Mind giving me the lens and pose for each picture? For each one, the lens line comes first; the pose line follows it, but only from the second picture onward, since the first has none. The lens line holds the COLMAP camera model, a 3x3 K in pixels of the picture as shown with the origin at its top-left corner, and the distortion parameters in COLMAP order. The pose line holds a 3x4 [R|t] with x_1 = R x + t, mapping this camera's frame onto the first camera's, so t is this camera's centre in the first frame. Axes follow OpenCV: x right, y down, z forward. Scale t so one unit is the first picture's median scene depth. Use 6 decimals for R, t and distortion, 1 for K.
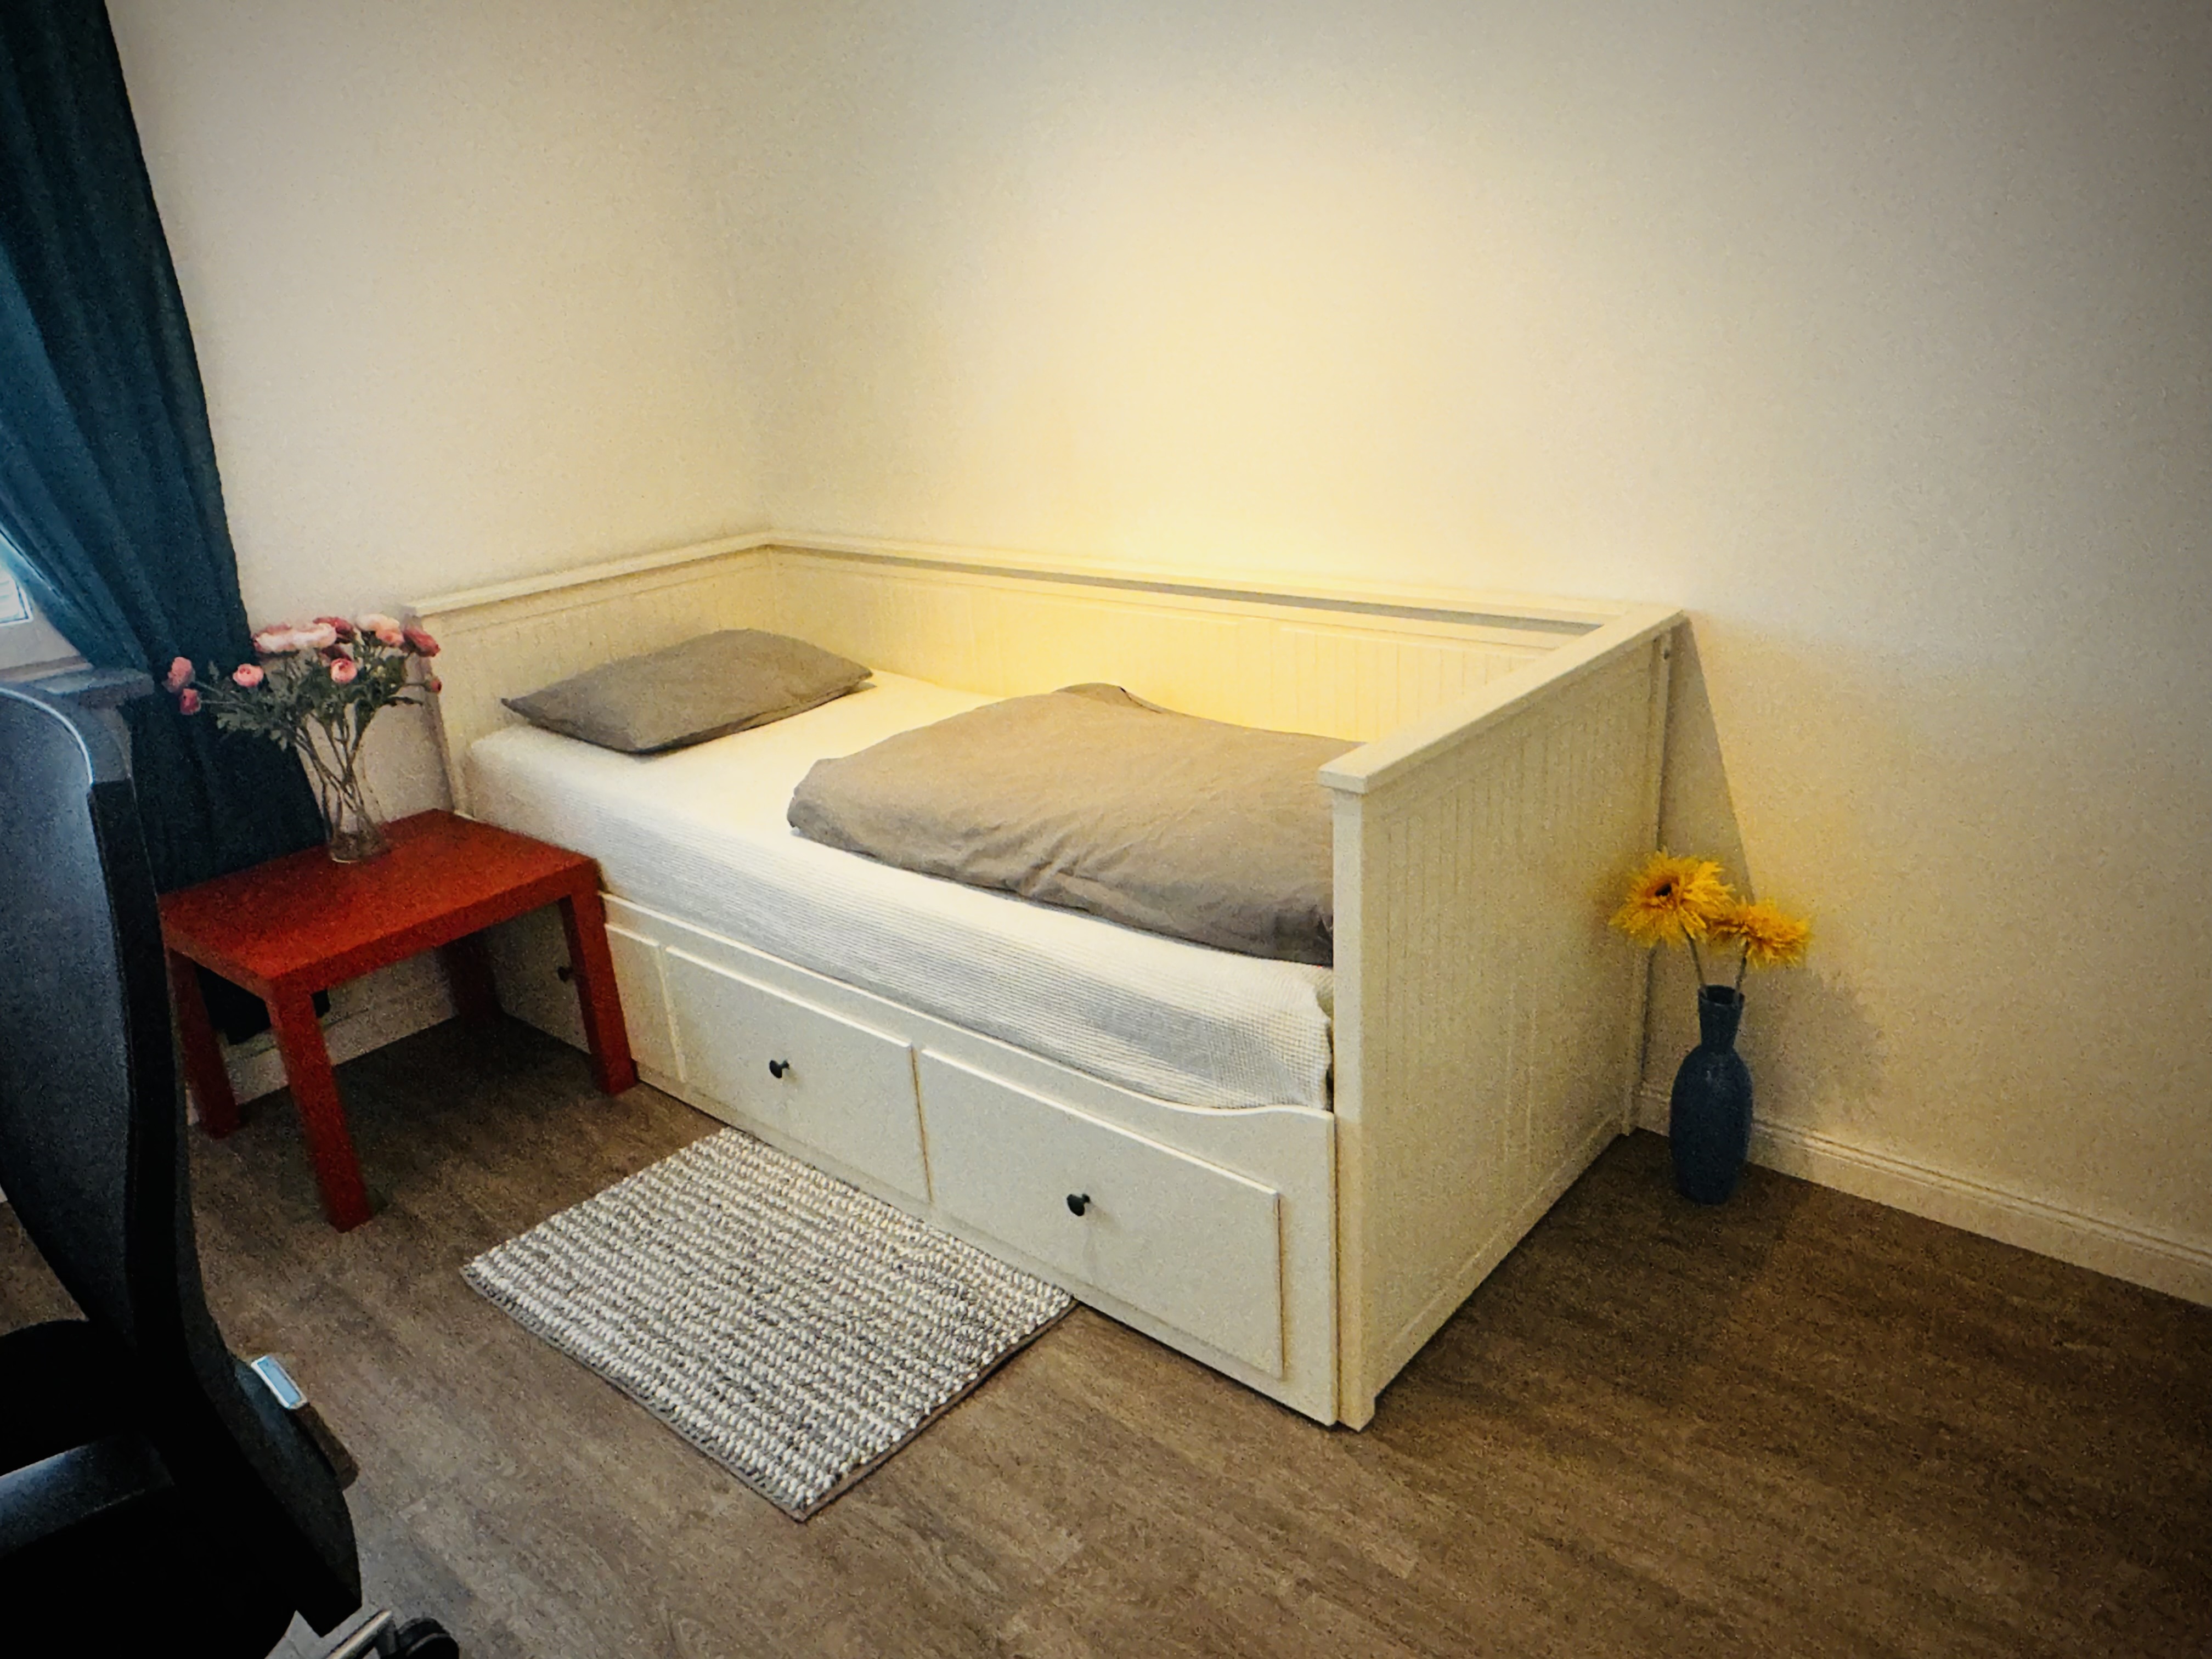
lens RADIAL K [[1478.7, 0, 1116.7], [0, 1478.7, 829.4], [0, 0, 1]] dist [-0.015905, 0.005939]
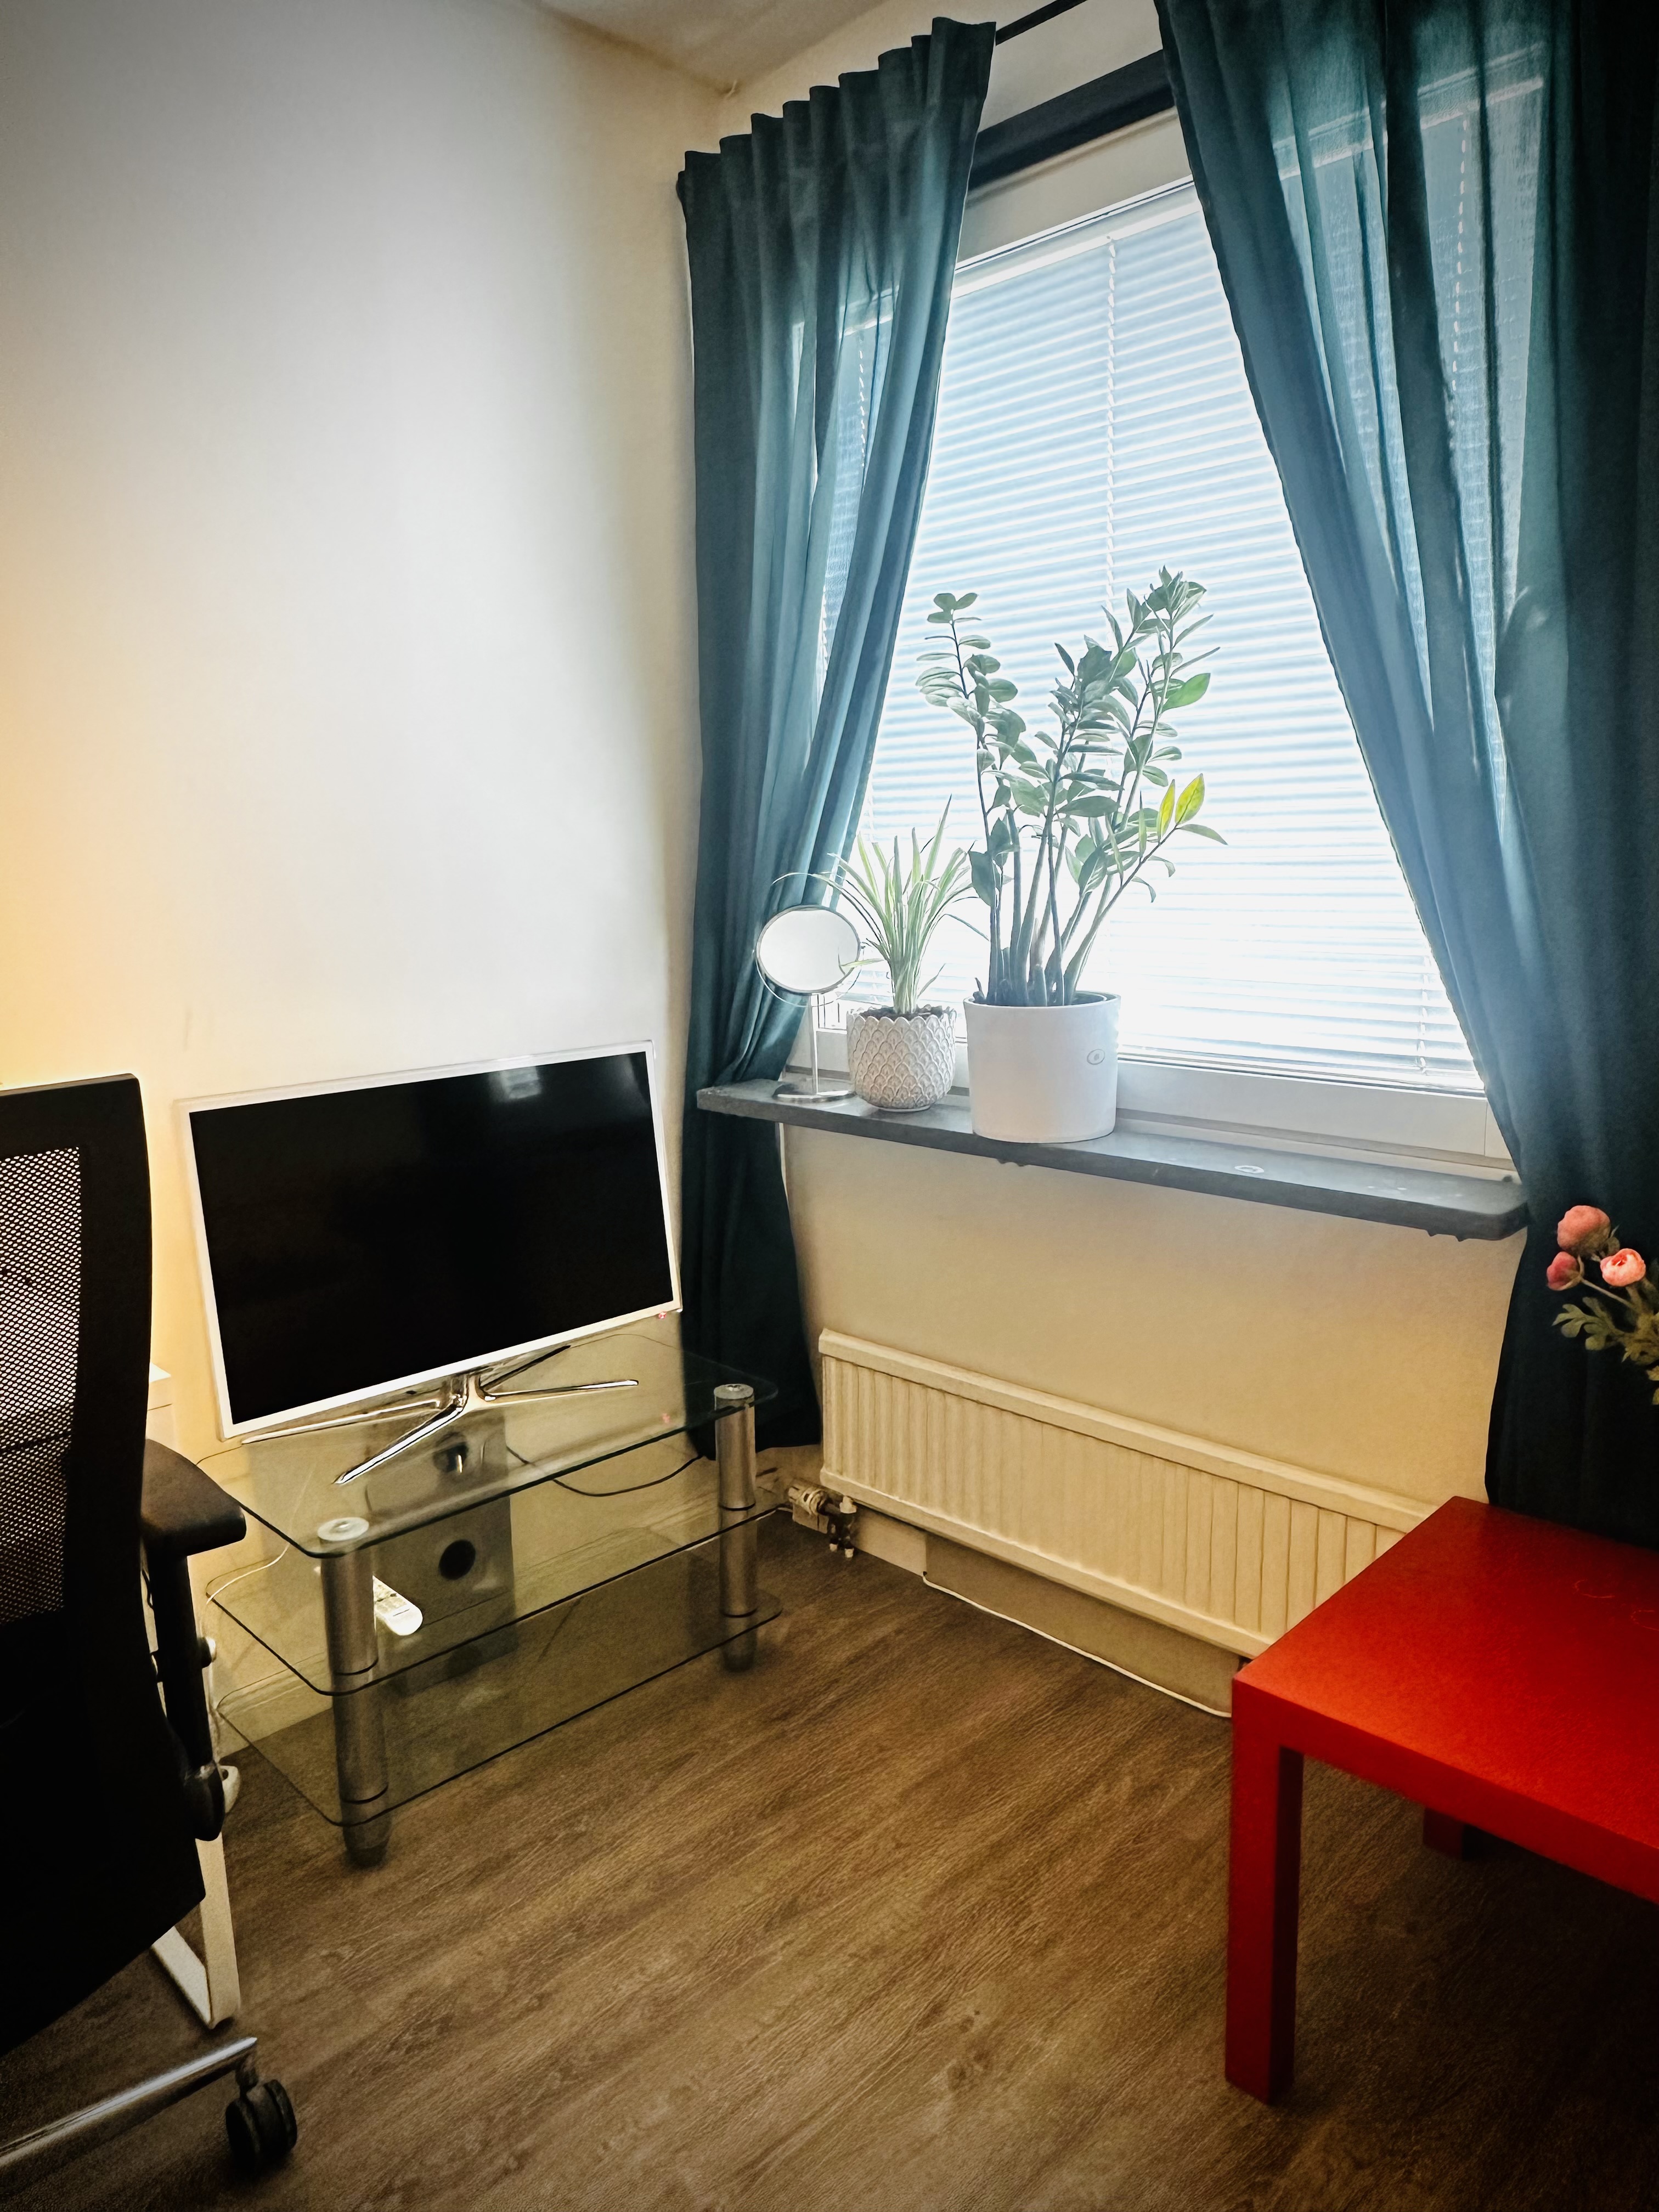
lens RADIAL K [[1478.7, 0, 831.6], [0, 1478.7, 1106.4], [0, 0, 1]] dist [-0.015905, 0.005939]
pose [[-0.083975, 0.232332, -0.969005, 0.017386], [-0.319935, 0.914668, 0.247030, -0.250127], [0.943711, 0.330763, -0.002478, 0.793235]]
